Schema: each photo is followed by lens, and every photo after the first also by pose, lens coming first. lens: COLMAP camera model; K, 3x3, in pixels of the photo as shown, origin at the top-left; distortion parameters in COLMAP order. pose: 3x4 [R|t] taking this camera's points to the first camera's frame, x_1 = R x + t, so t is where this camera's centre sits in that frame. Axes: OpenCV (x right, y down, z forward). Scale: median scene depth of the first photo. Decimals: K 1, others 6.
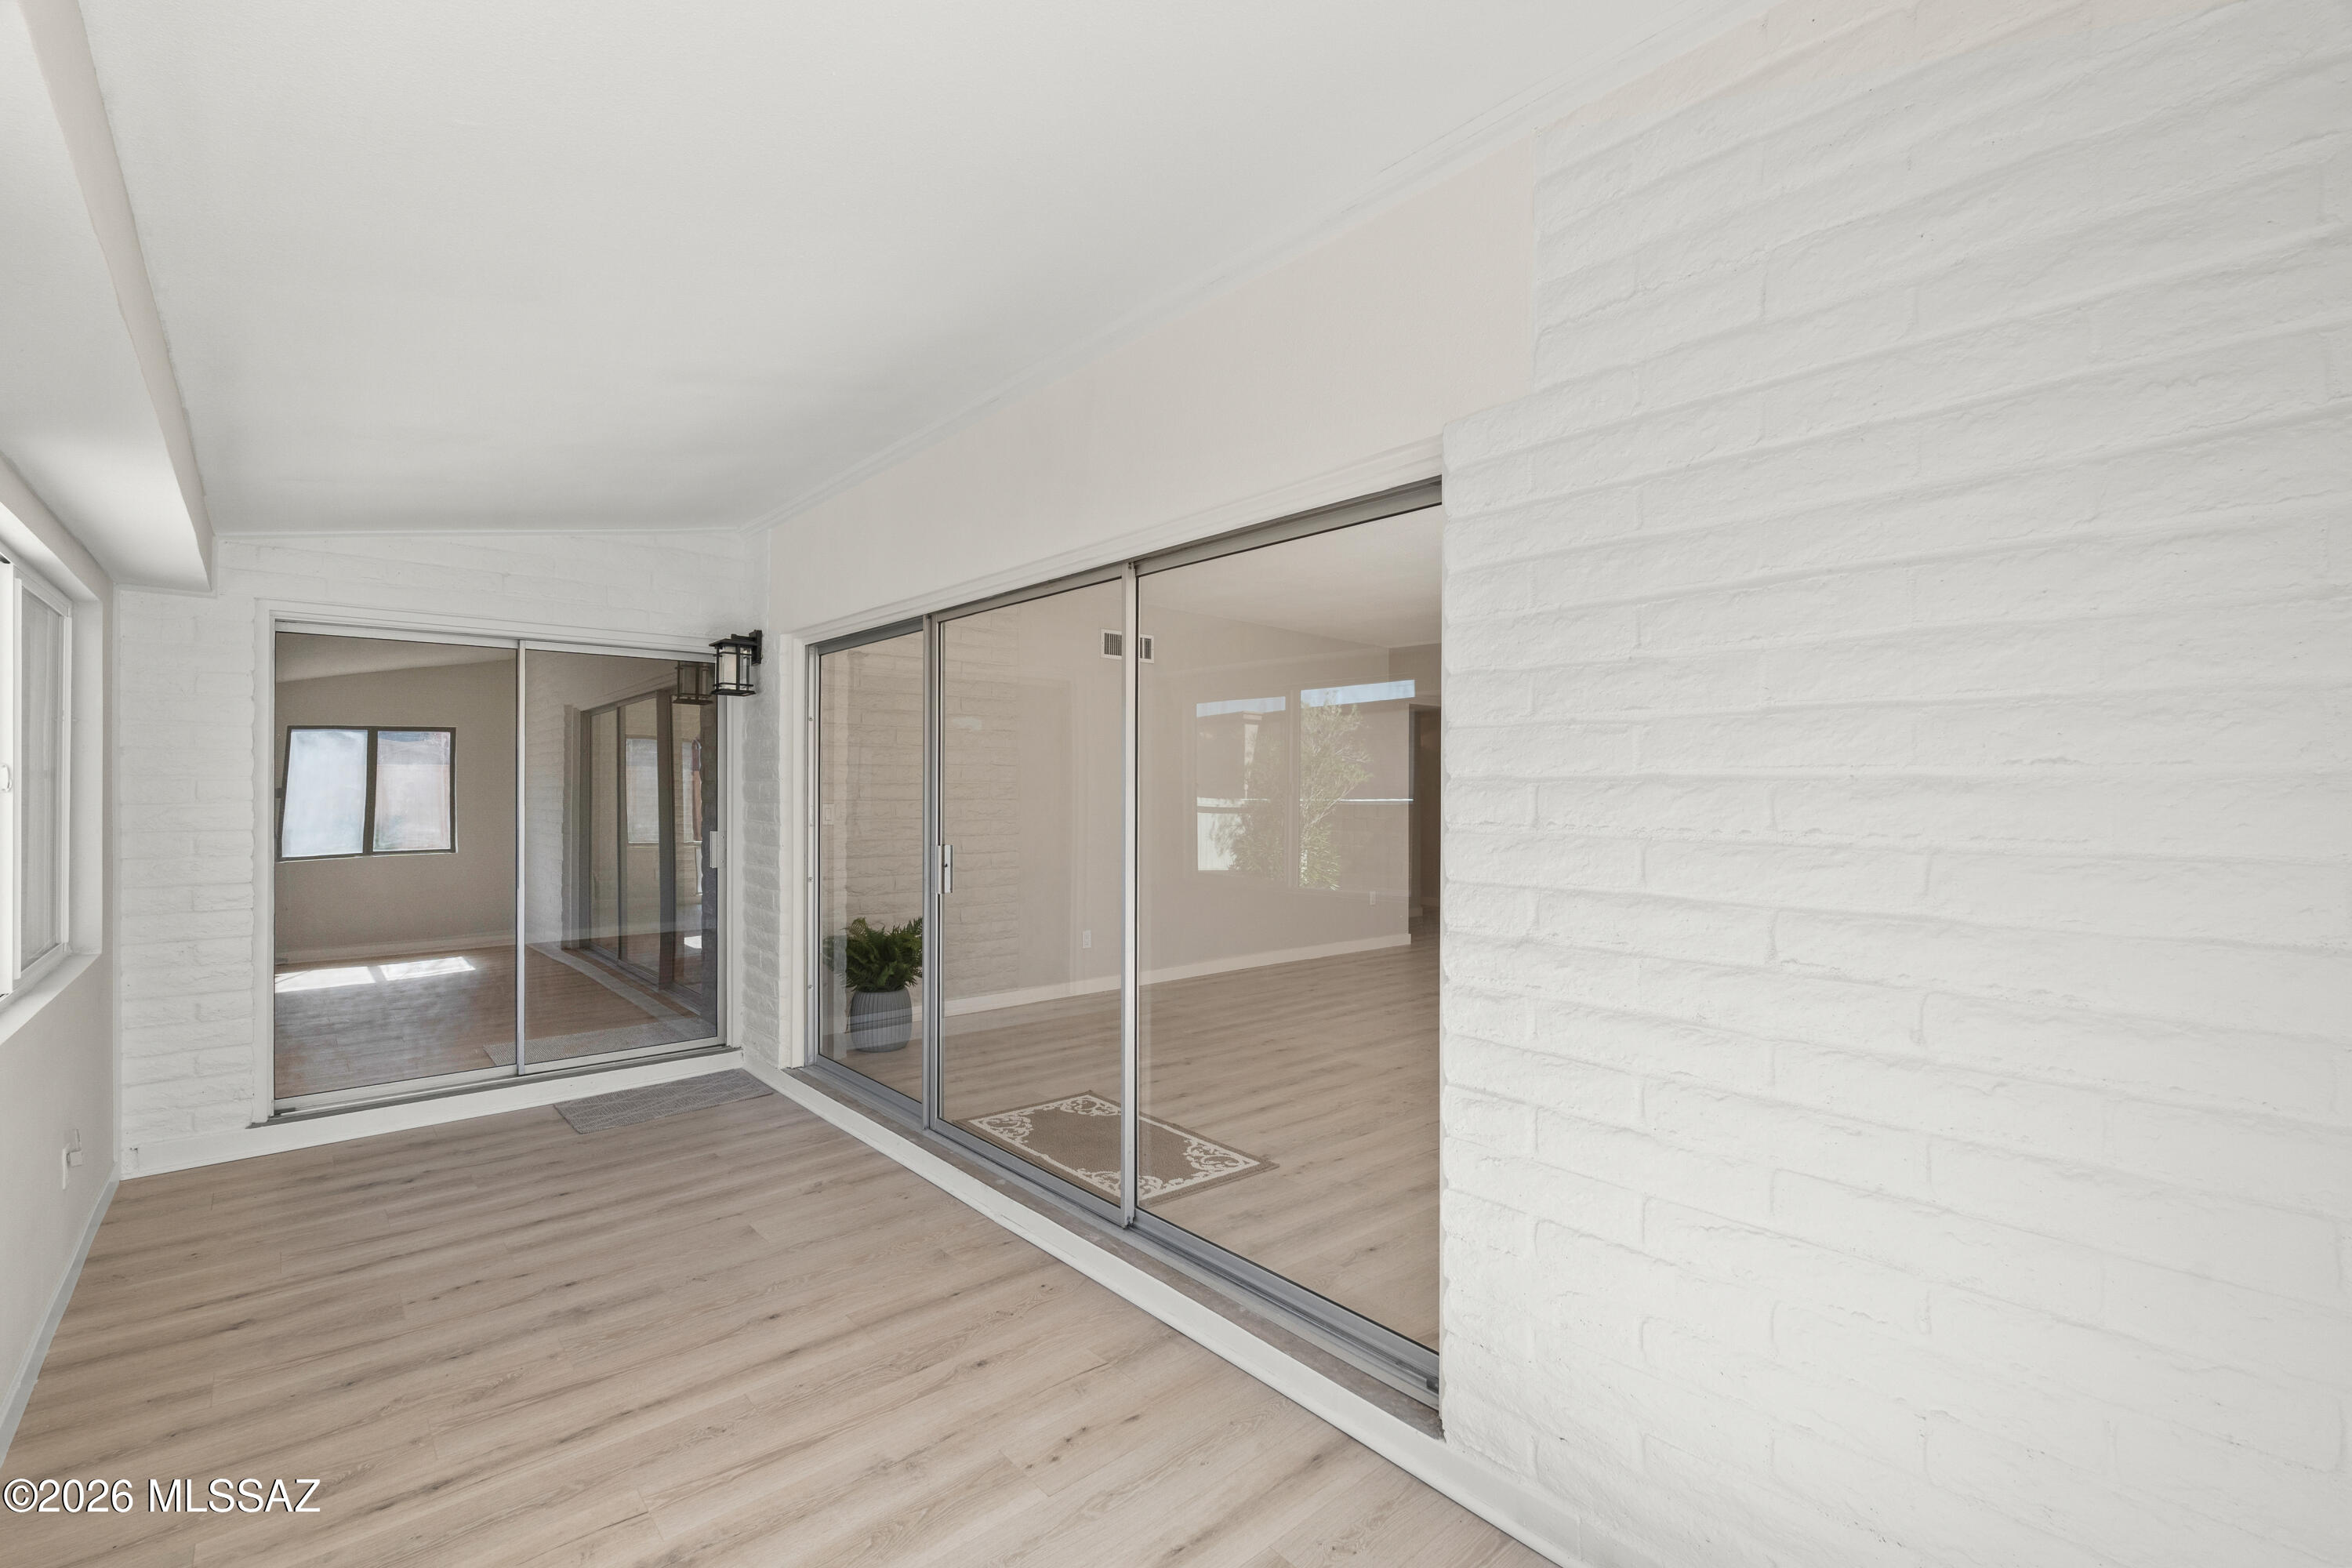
lens RADIAL K [[1040.2, 0, 1176.0], [0, 1040.2, 784.0], [0, 0, 1]] dist [-0.003254, -0.000065]
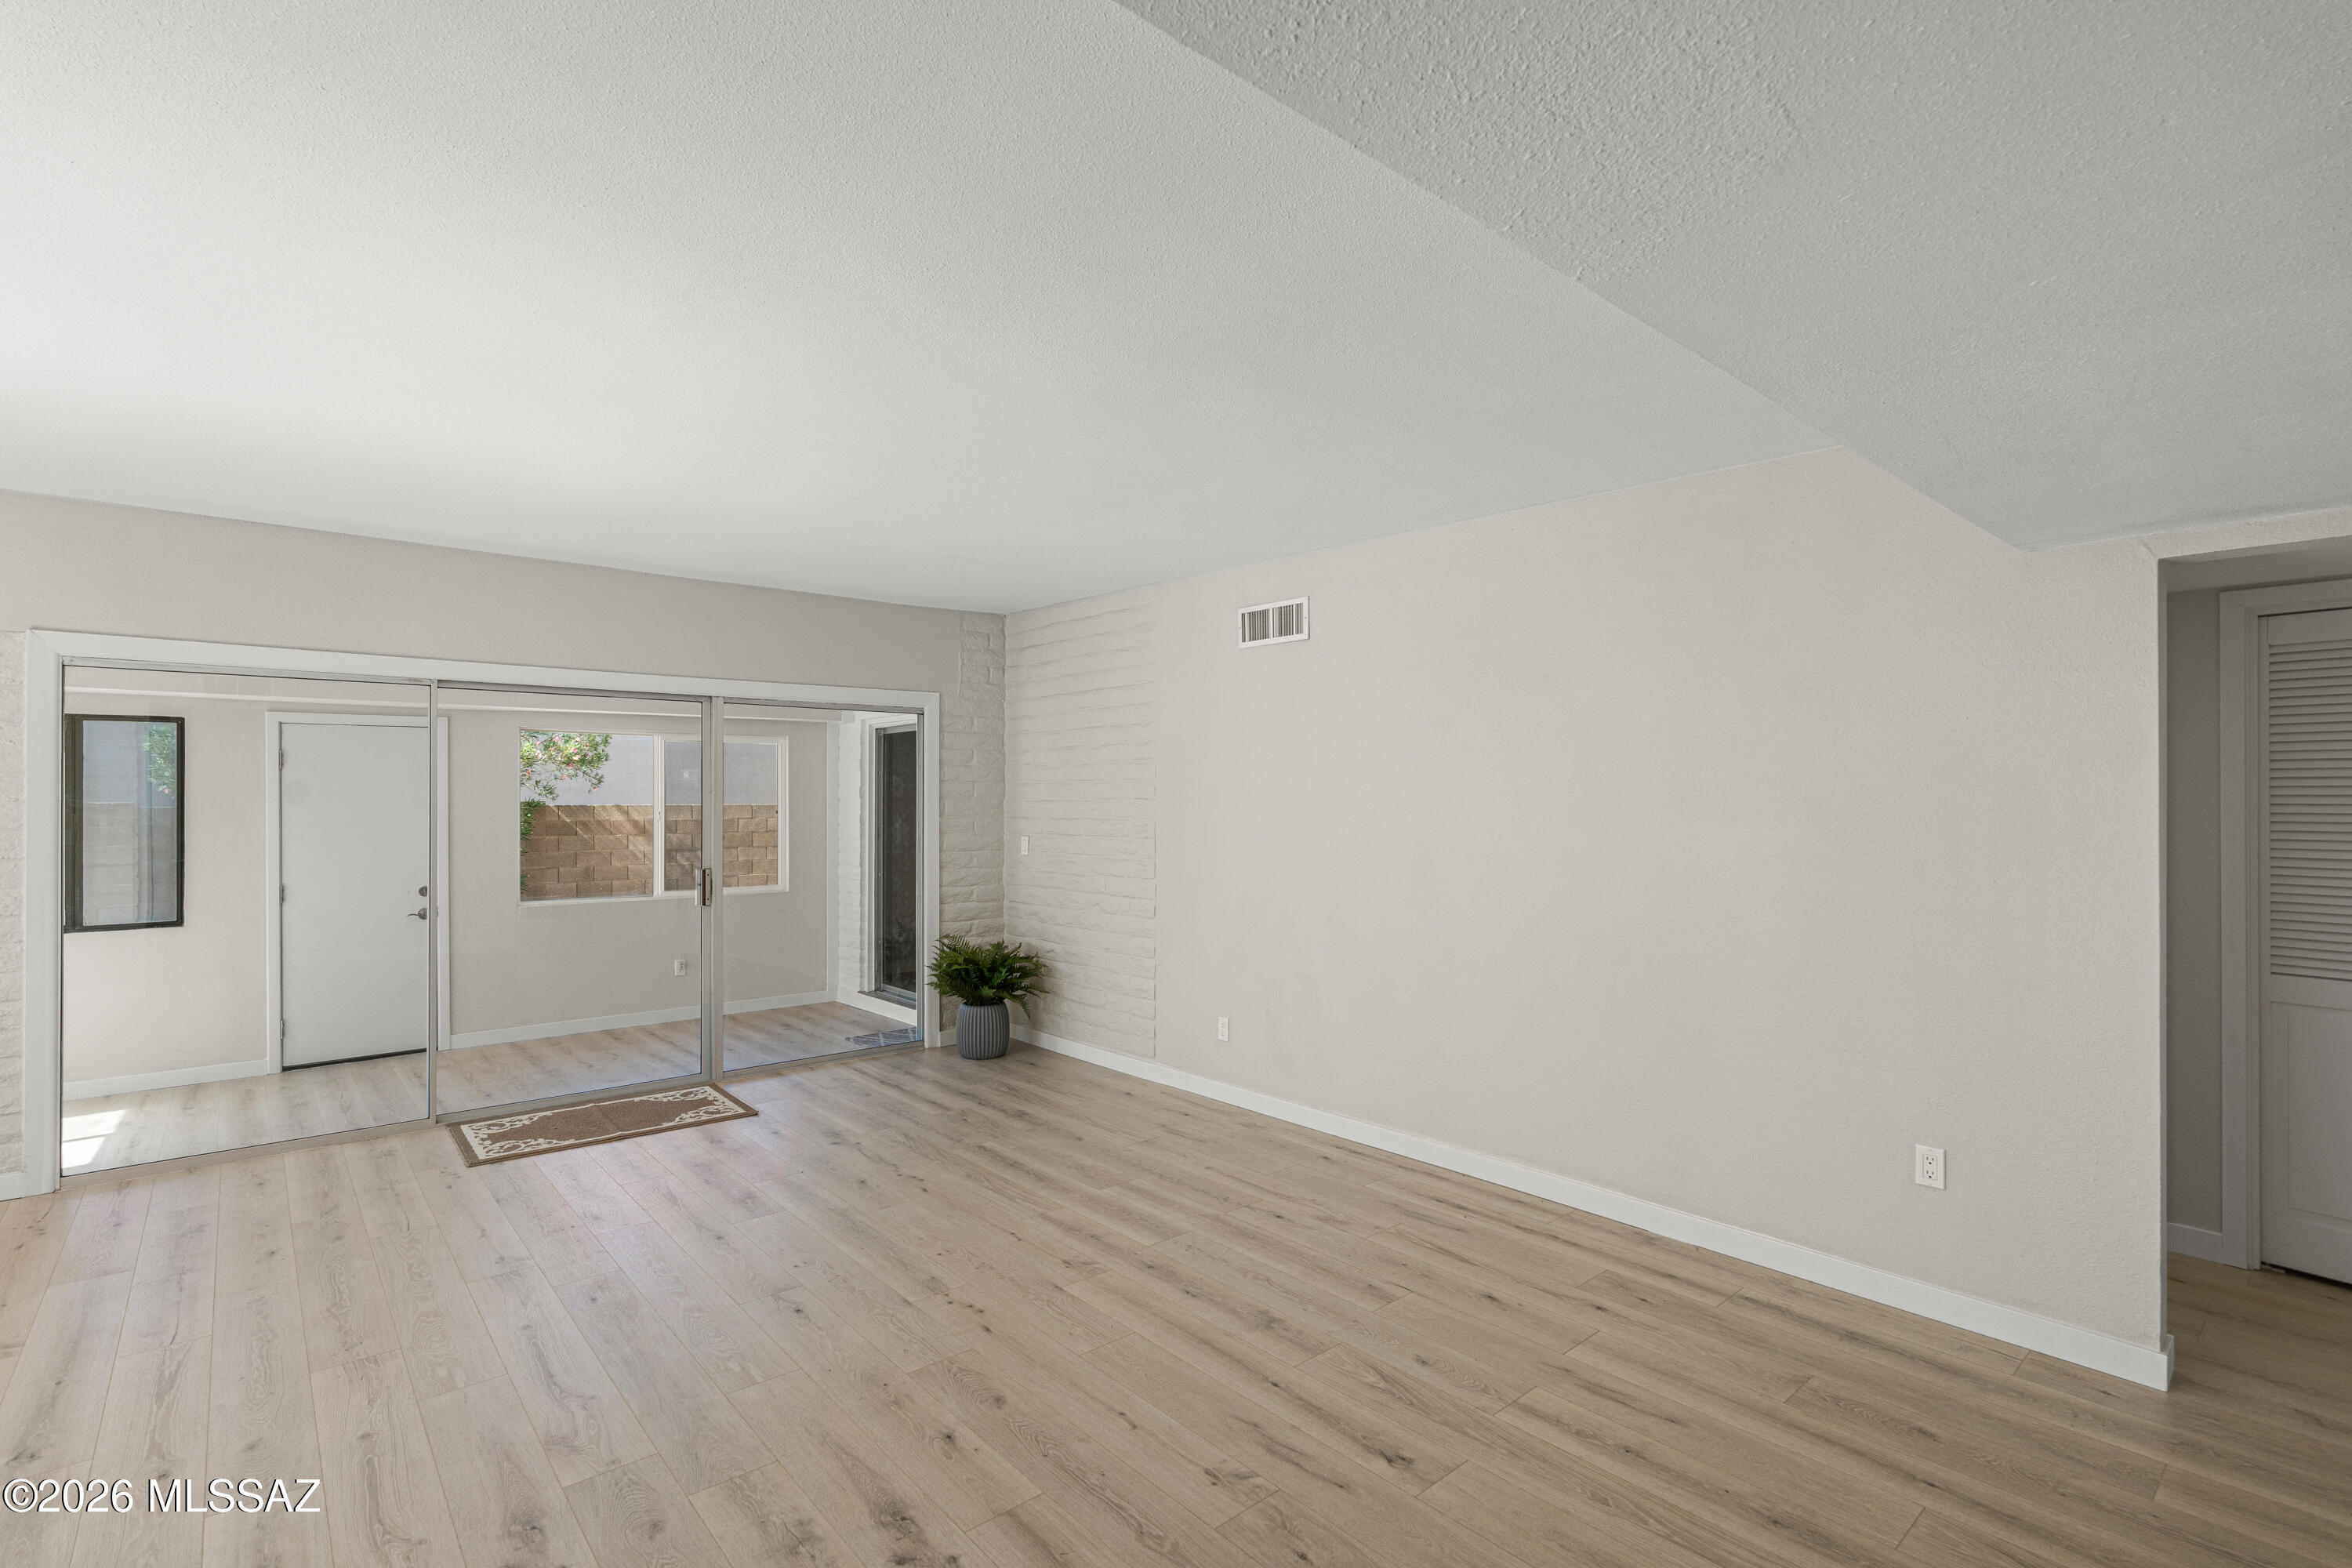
lens RADIAL K [[1090.9, 0, 1172.5], [0, 1090.9, 793.1], [0, 0, 1]] dist [-0.001937, 0.000318]
pose [[-0.000848, -0.006990, -0.999975, 1.140313], [0.006750, 0.999953, -0.006995, -0.024402], [0.999977, -0.006756, -0.000801, 1.565597]]
